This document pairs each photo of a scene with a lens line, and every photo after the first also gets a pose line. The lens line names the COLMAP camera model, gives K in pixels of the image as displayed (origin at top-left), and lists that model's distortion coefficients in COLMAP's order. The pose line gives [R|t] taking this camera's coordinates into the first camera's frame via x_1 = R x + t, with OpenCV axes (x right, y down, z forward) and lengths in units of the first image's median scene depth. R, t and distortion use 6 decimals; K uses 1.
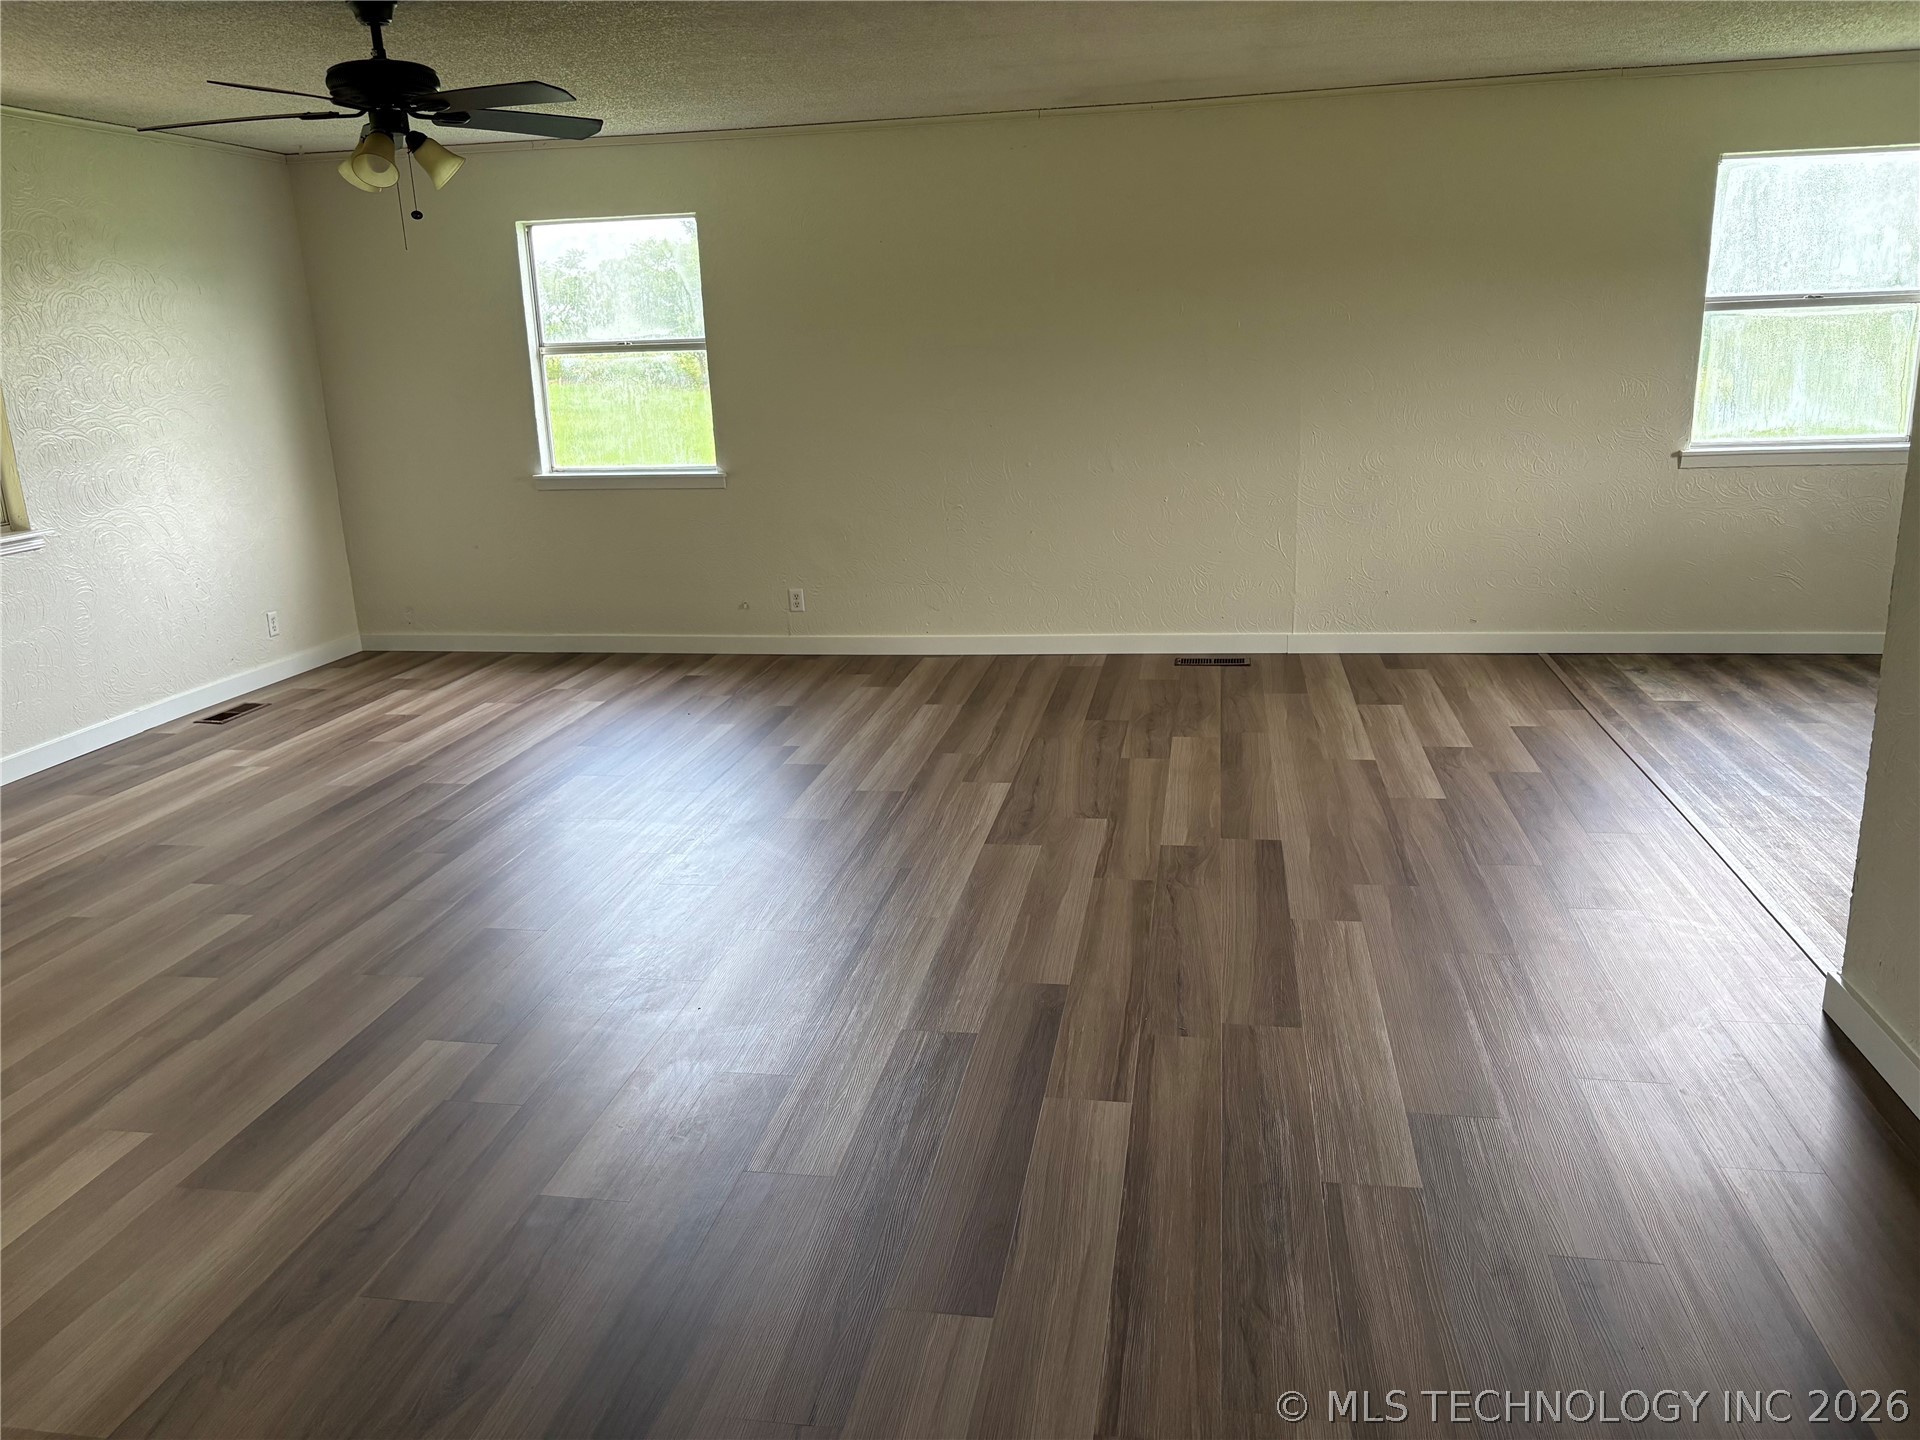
lens RADIAL K [[1443.9, 0, 960.0], [0, 1443.9, 720.0], [0, 0, 1]] dist [0.086272, -0.088399]
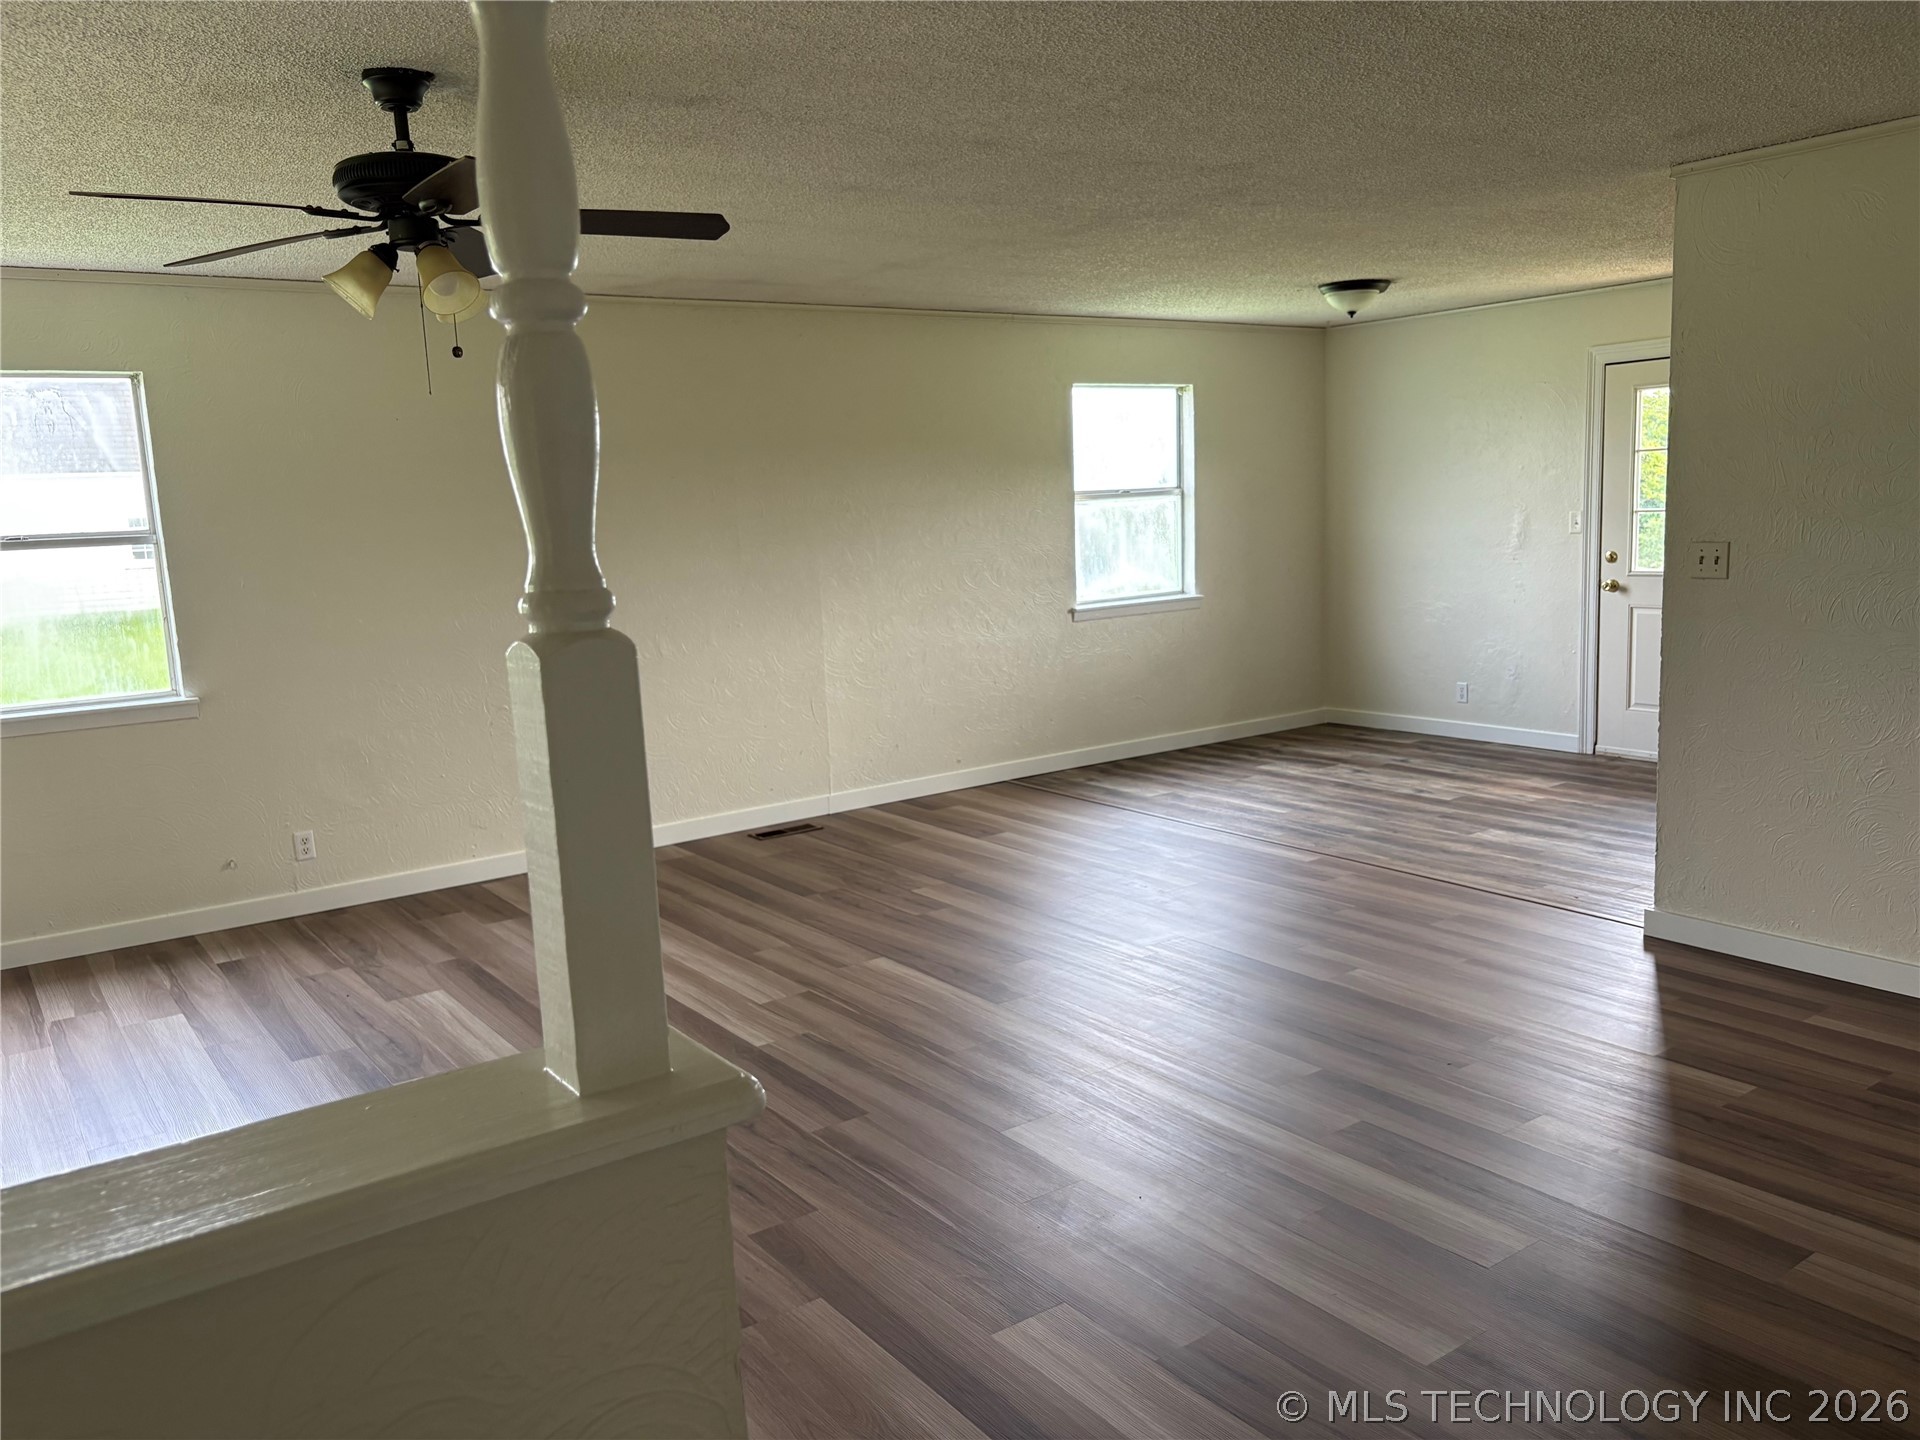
lens RADIAL K [[1453.4, 0, 957.8], [0, 1453.4, 750.5], [0, 0, 1]] dist [-0.003469, -0.009489]
pose [[0.692968, -0.118292, 0.711198, -0.501531], [0.201701, 0.978867, -0.033718, -0.040474], [-0.692179, 0.166815, 0.702183, 0.210175]]
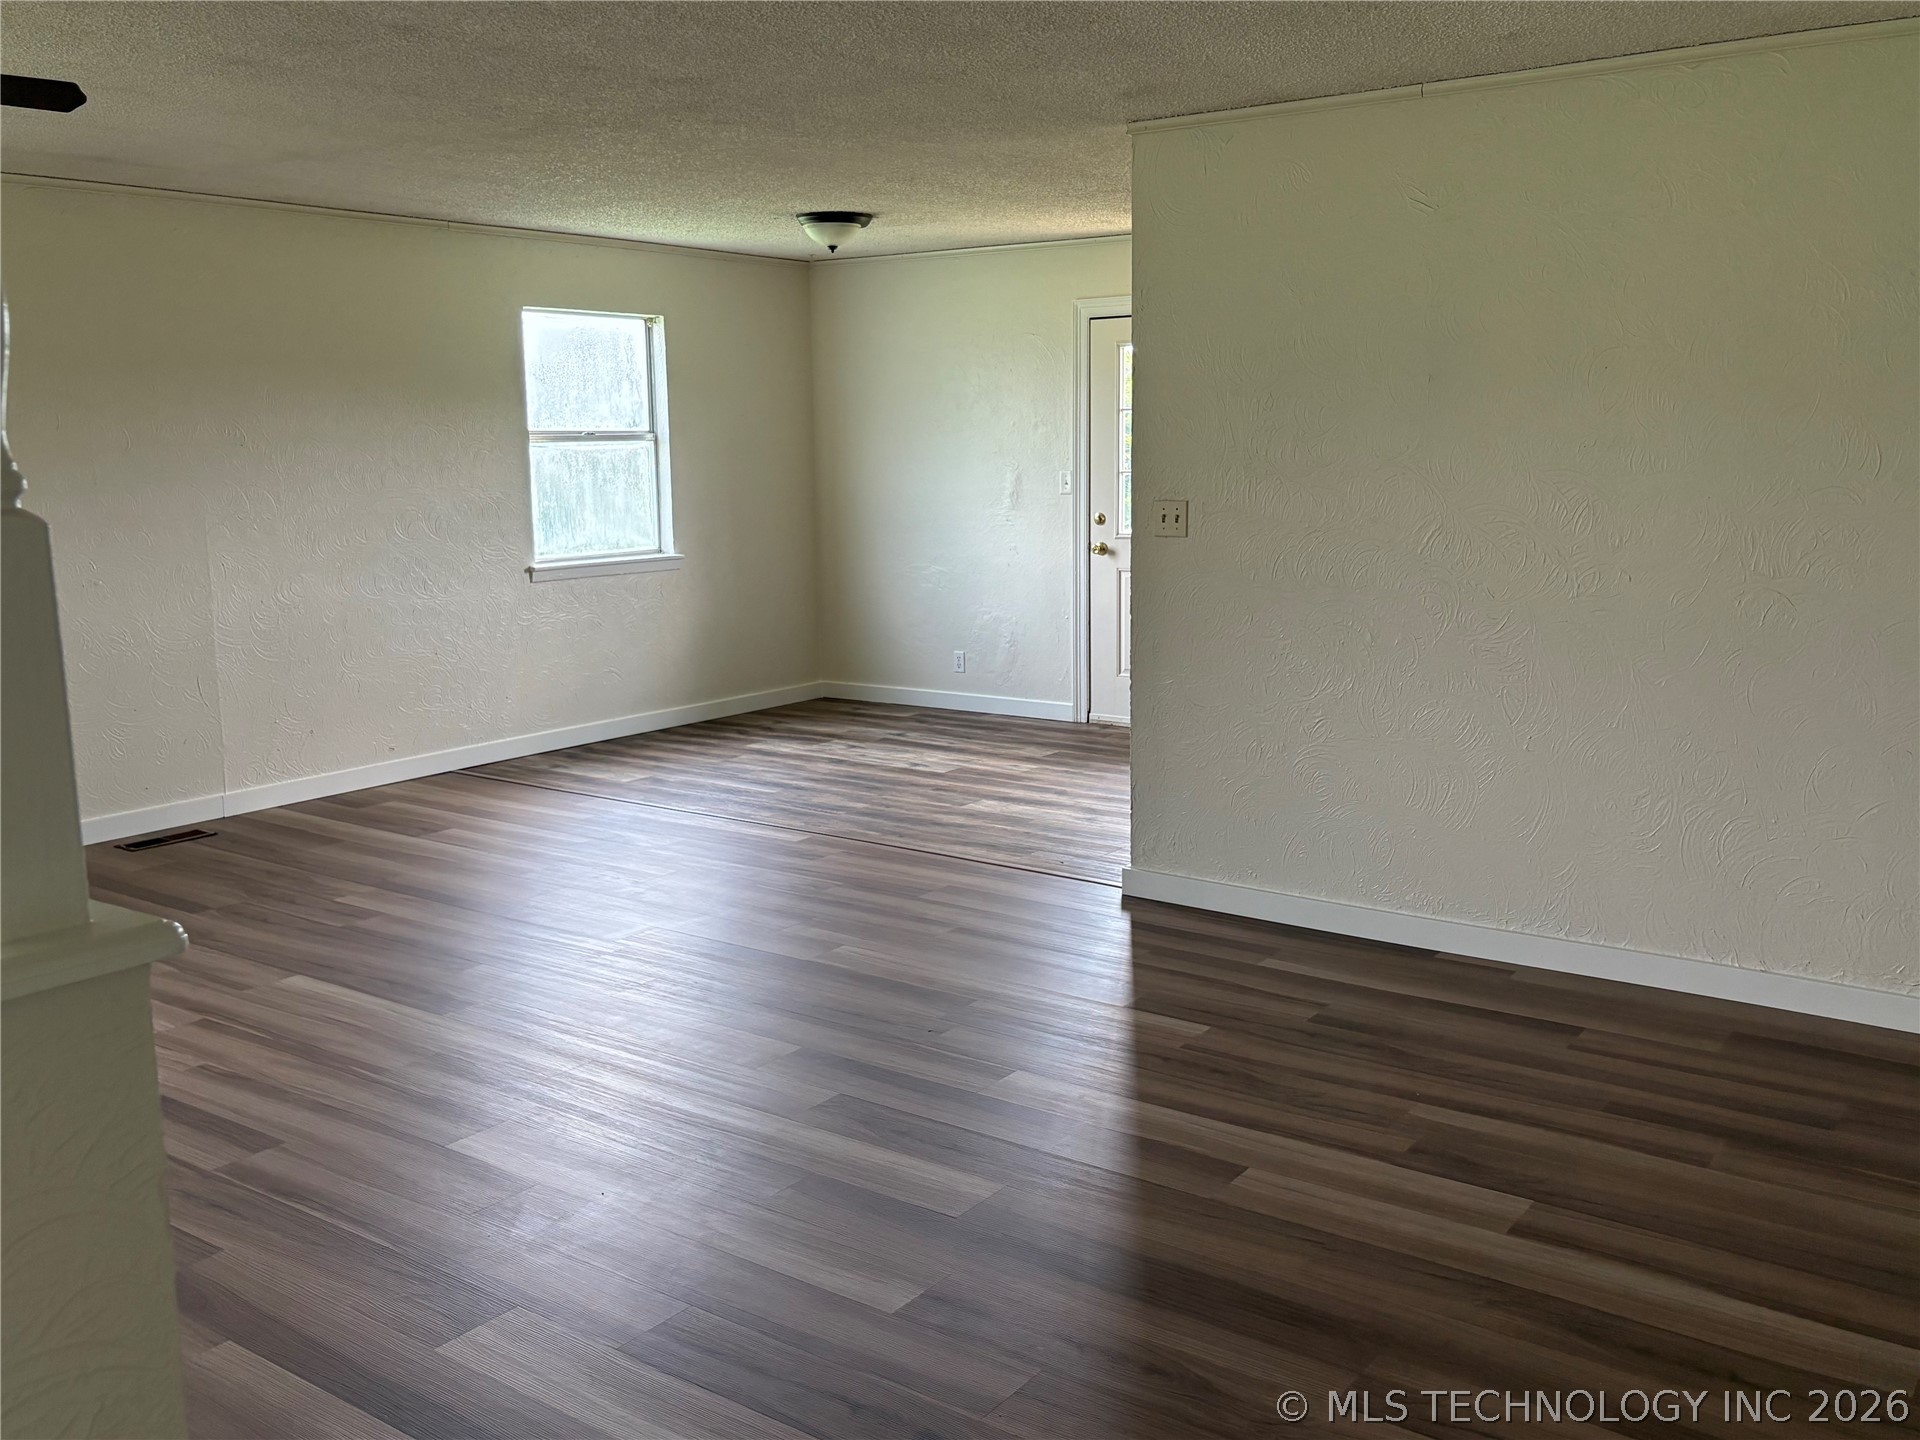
lens RADIAL K [[1697.8, 0, 960.0], [0, 1697.8, 720.0], [0, 0, 1]] dist [0.155169, -0.475118]
pose [[0.432721, -0.118571, 0.893697, -0.537966], [0.224608, 0.974233, 0.020503, -0.026687], [-0.873100, 0.191859, 0.448203, 0.174260]]
